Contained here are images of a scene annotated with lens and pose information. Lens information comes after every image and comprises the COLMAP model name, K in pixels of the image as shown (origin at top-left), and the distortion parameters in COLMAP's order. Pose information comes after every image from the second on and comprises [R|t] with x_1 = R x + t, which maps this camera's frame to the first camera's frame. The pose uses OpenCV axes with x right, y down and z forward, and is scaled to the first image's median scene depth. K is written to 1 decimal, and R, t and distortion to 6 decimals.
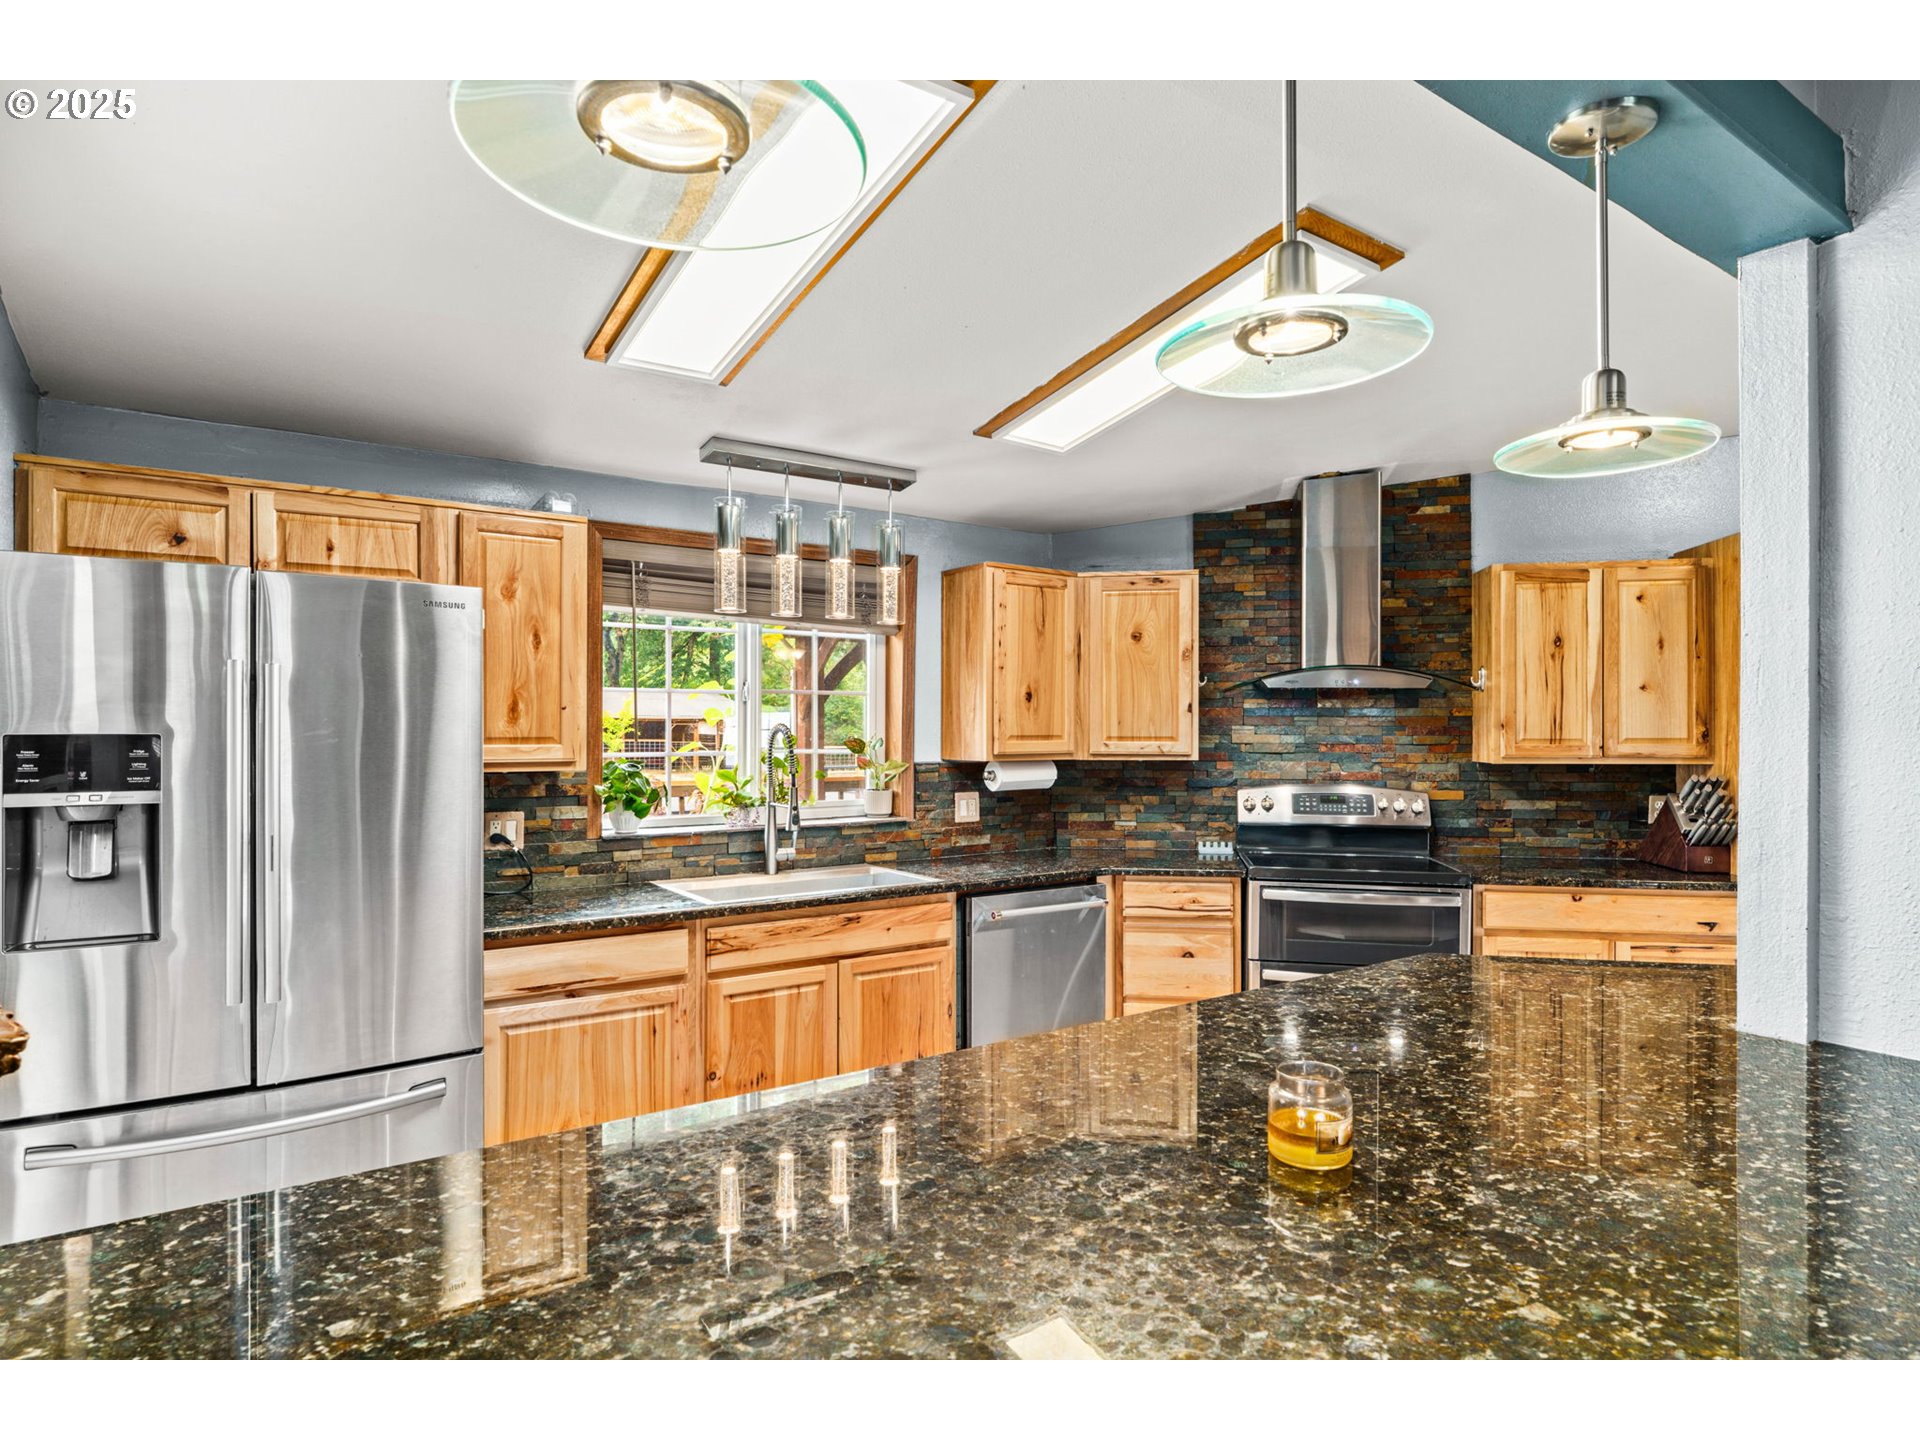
lens RADIAL K [[1037.6, 0, 965.1], [0, 1037.6, 721.7], [0, 0, 1]] dist [-0.000467, -0.000032]
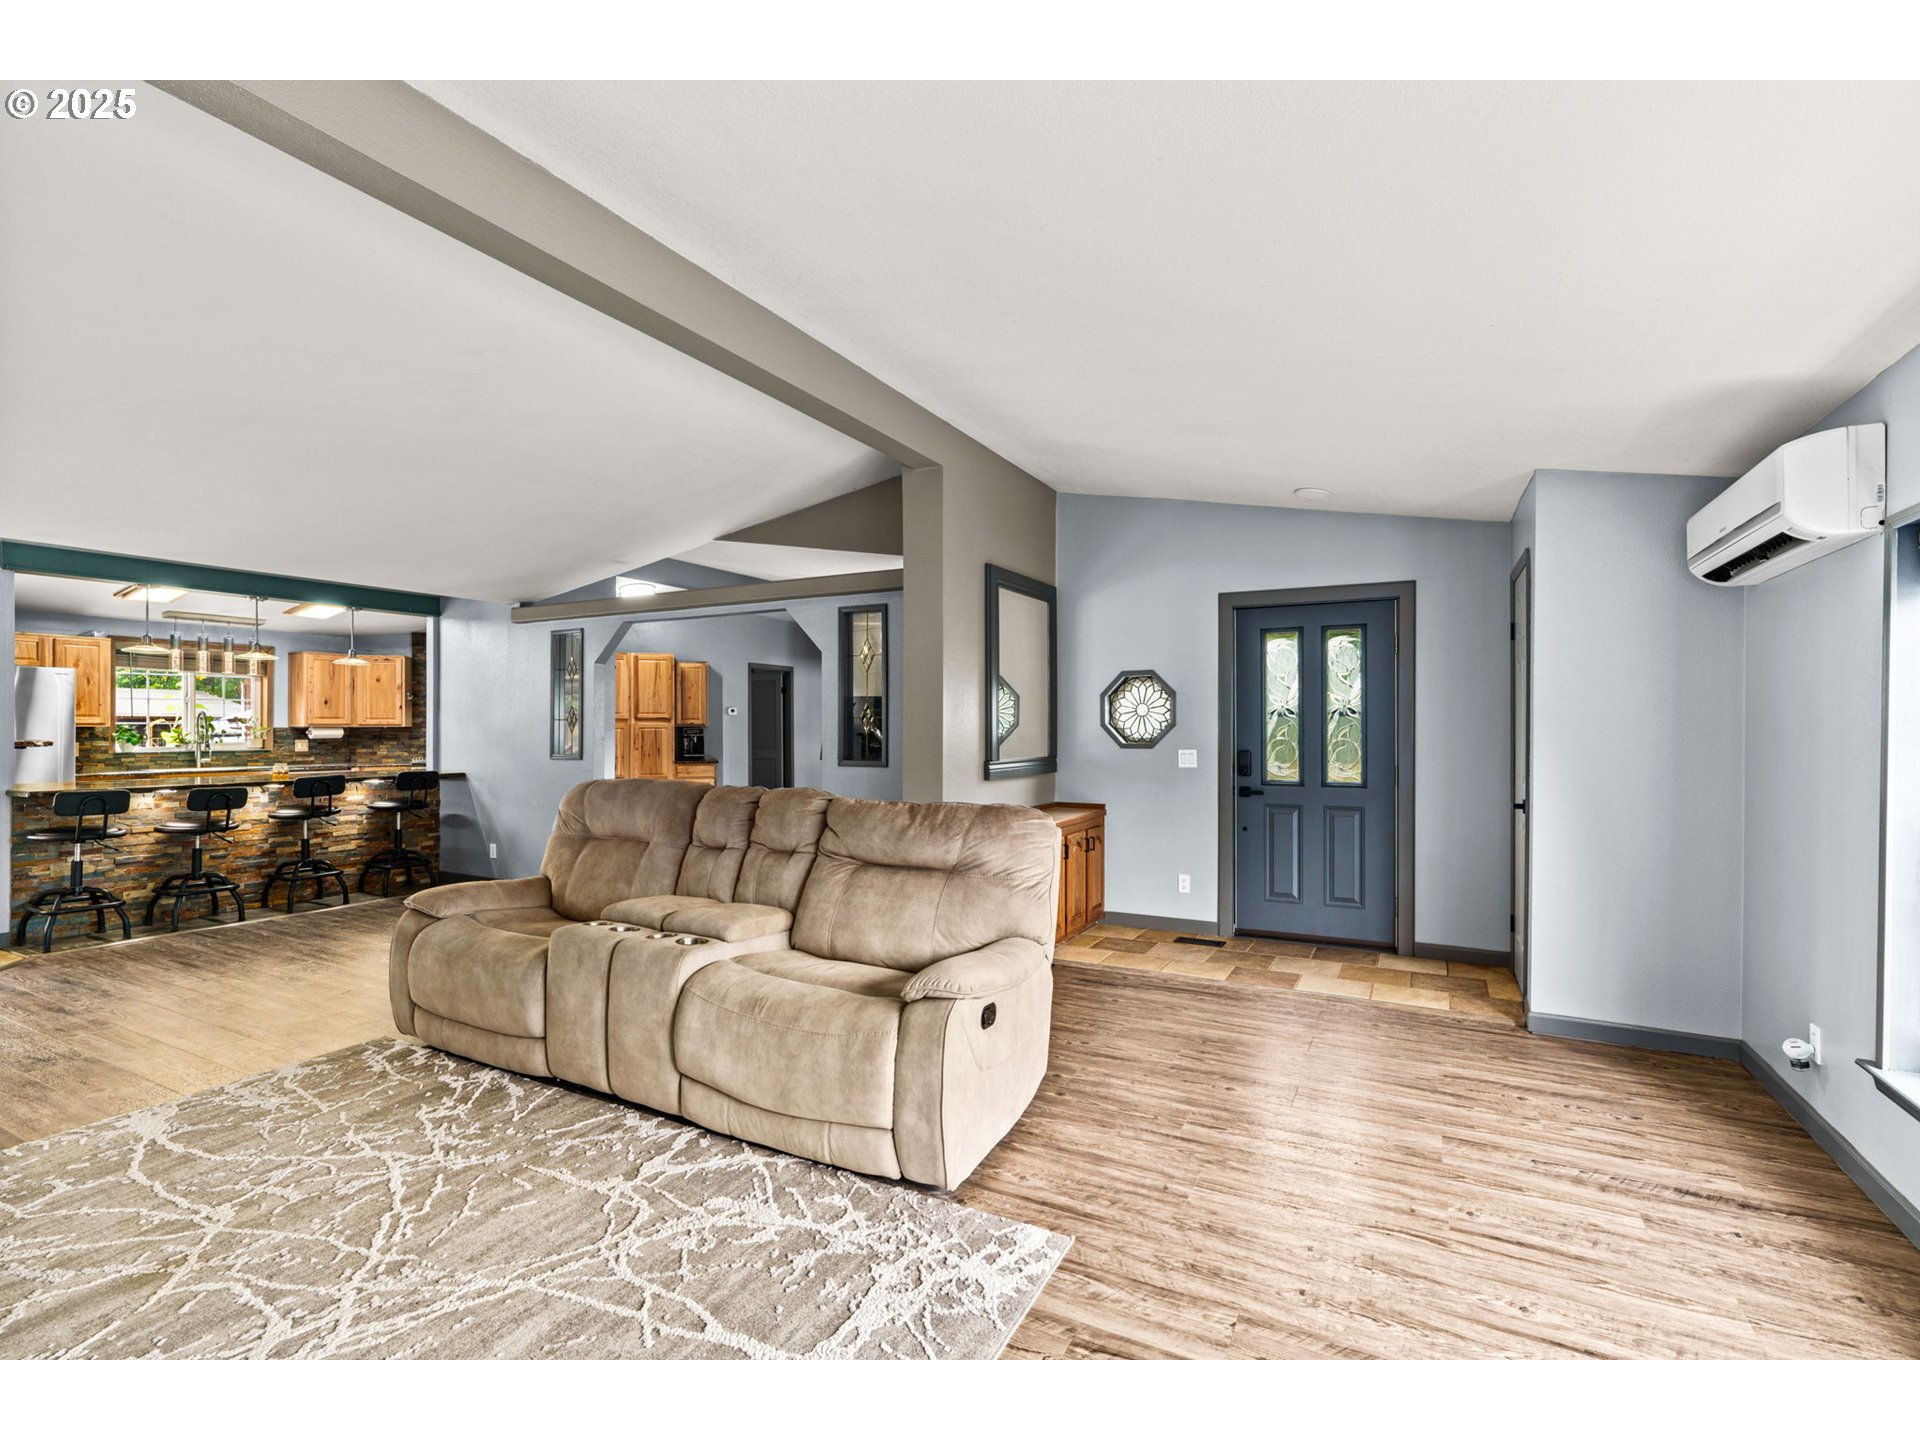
lens RADIAL K [[869.7, 0, 957.7], [0, 869.7, 732.8], [0, 0, 1]] dist [-0.004006, -0.000217]
pose [[0.883320, -0.003200, 0.468760, 0.451161], [-0.003952, 0.999890, 0.014273, 0.015649], [-0.468754, -0.014460, 0.883210, -1.719411]]
